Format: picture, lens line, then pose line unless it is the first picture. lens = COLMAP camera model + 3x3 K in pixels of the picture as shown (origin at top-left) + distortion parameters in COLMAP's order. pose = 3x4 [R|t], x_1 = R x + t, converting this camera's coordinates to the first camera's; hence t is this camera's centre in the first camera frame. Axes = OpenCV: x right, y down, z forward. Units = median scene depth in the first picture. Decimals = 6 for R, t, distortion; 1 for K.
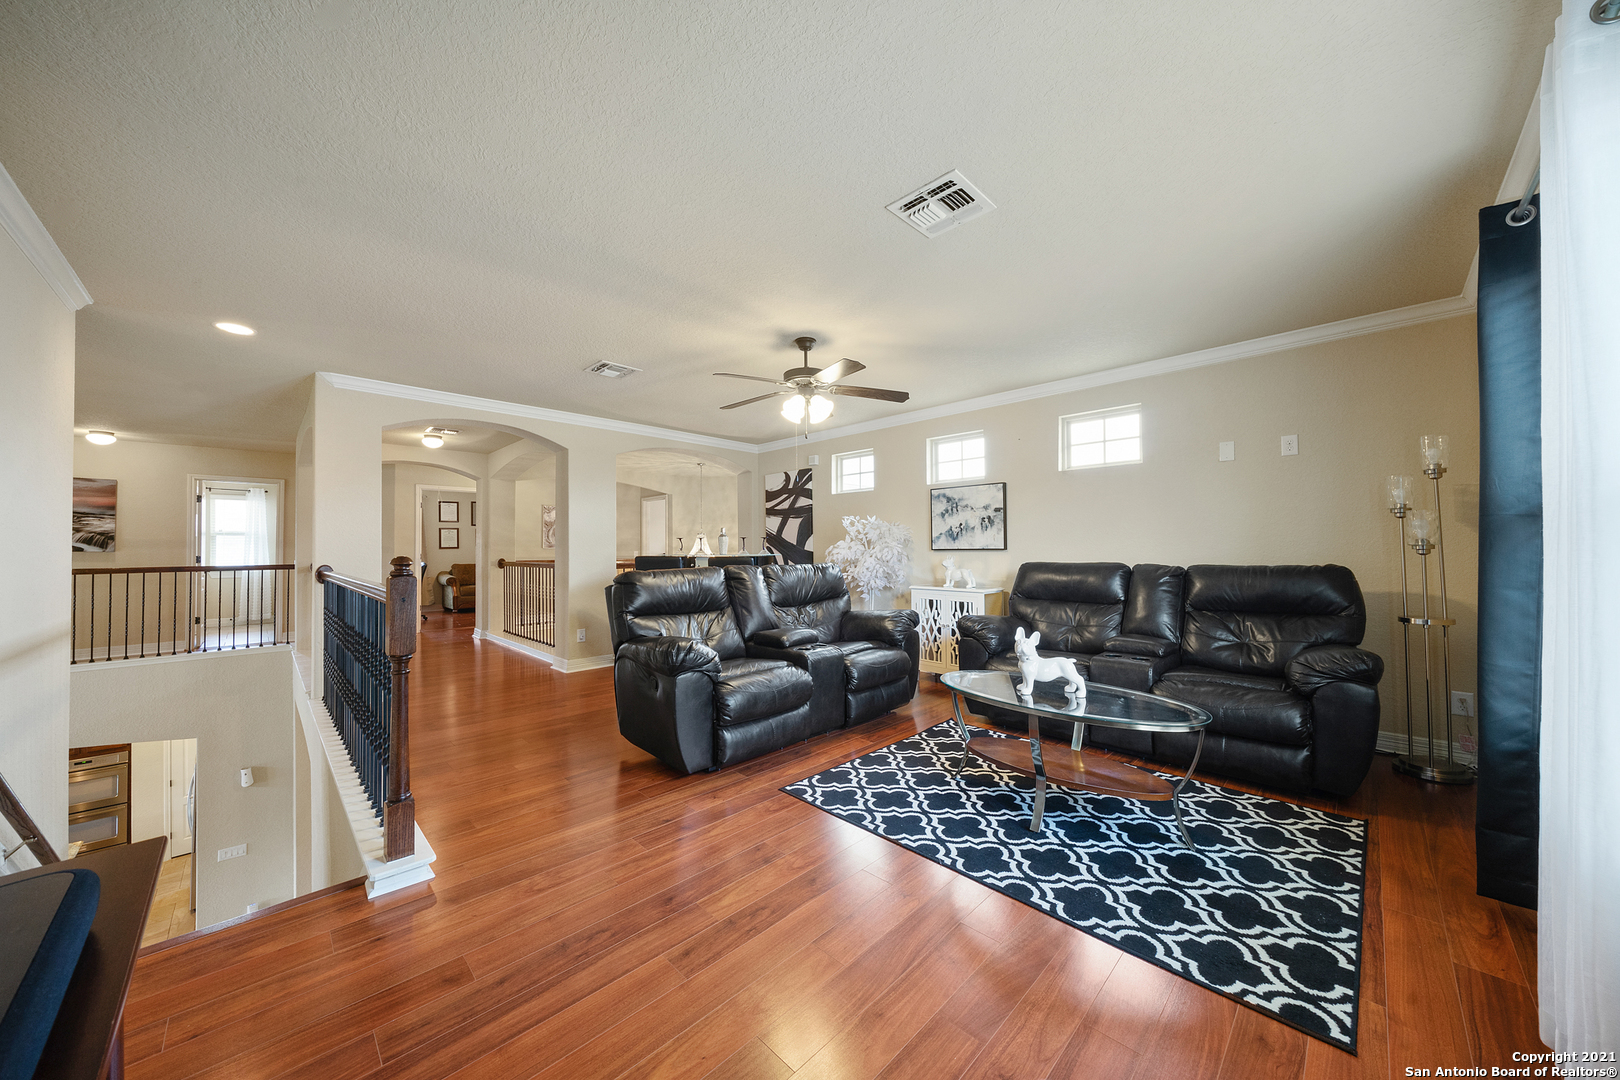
lens RADIAL K [[553.9, 0, 817.4], [0, 553.9, 538.3], [0, 0, 1]] dist [-0.006836, 0.000437]
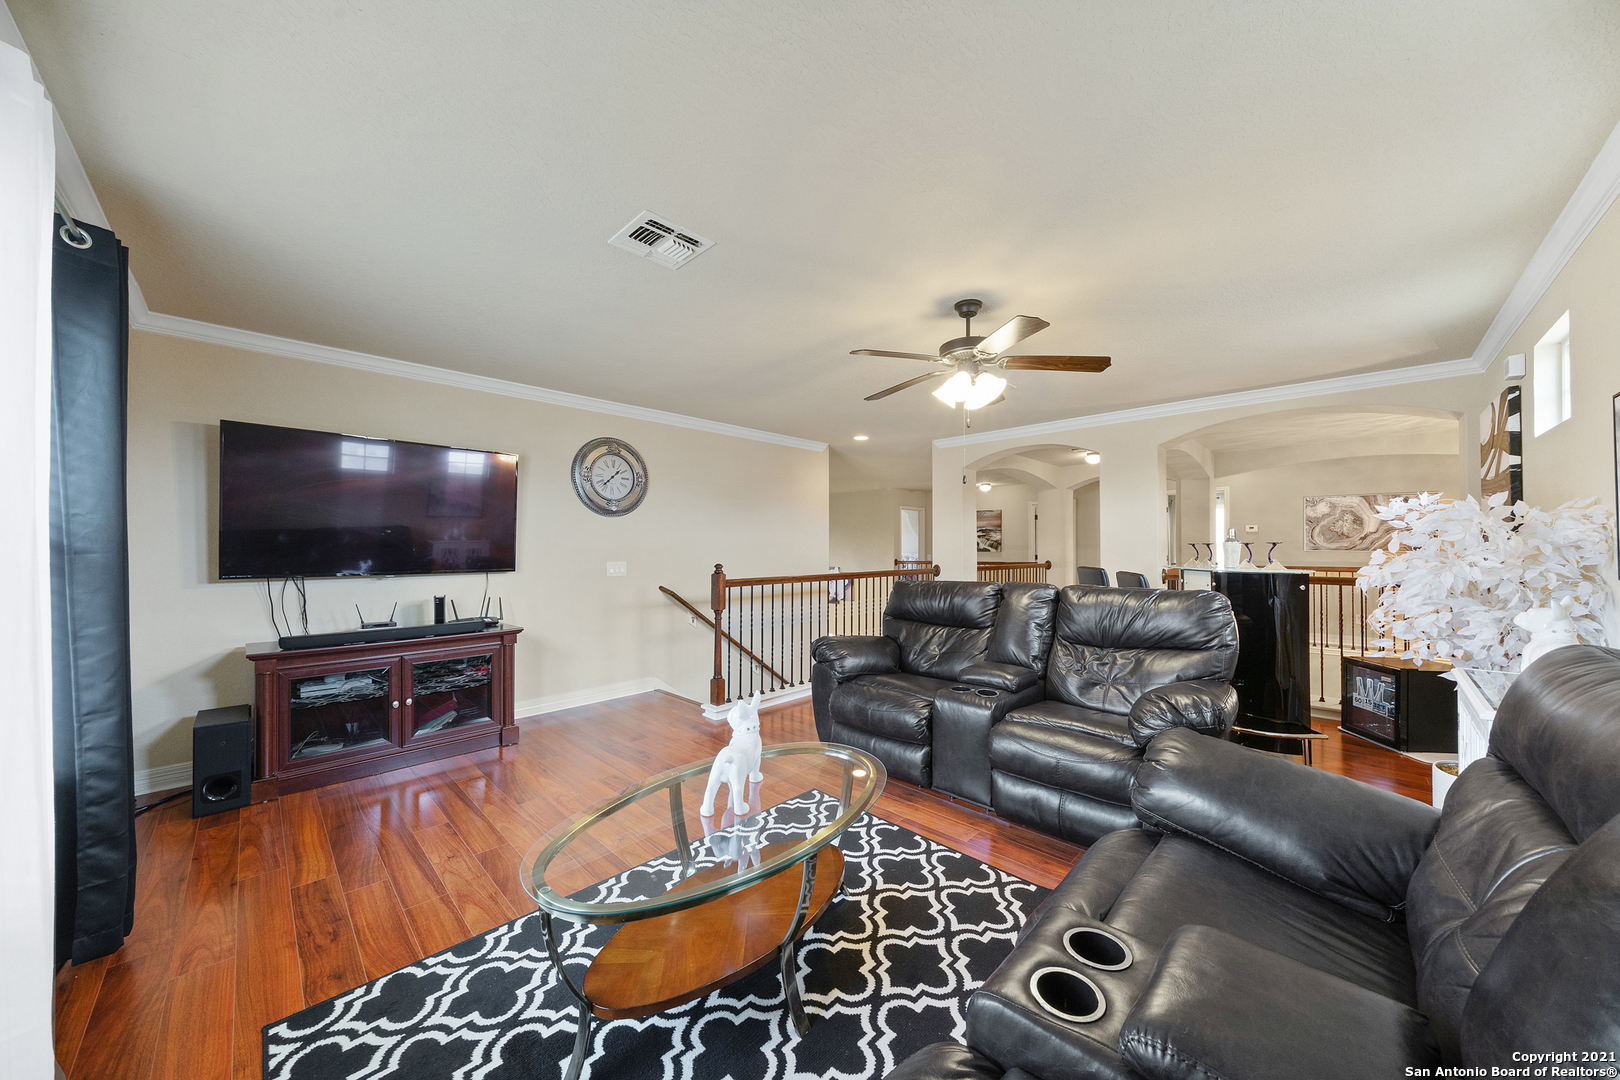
lens RADIAL K [[553.9, 0, 822.4], [0, 553.9, 546.5], [0, 0, 1]] dist [-0.006836, 0.000437]
pose [[0.018512, 0.000778, -0.999828, 0.969479], [0.022273, 0.999751, 0.001190, -0.014644], [0.999581, -0.022291, 0.018490, 0.979689]]
